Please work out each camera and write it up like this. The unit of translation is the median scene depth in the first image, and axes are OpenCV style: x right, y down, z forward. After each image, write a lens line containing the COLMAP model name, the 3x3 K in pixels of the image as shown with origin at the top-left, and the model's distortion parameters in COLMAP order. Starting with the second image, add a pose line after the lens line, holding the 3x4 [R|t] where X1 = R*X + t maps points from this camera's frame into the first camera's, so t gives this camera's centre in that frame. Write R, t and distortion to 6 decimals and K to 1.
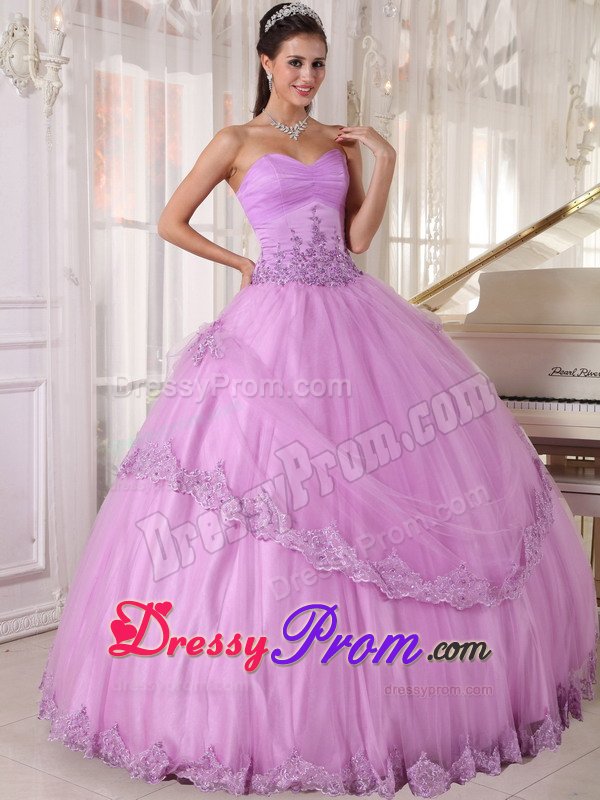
lens RADIAL K [[1541.4, 0, 303.3], [0, 1541.4, 393.0], [0, 0, 1]] dist [0.161288, 0.000000]
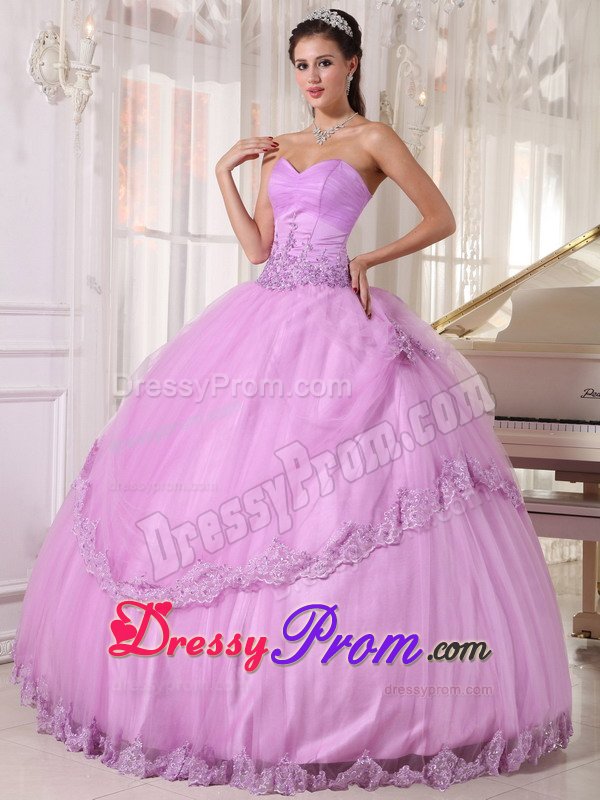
lens RADIAL K [[2109.3, 0, 296.9], [0, 2109.3, 401.3], [0, 0, 1]] dist [0.242533, 0.000000]
pose [[0.999628, 0.018588, -0.019952, 0.006689], [-0.019481, 0.998772, -0.045543, 0.050551], [0.019081, 0.045915, 0.998763, -0.298672]]
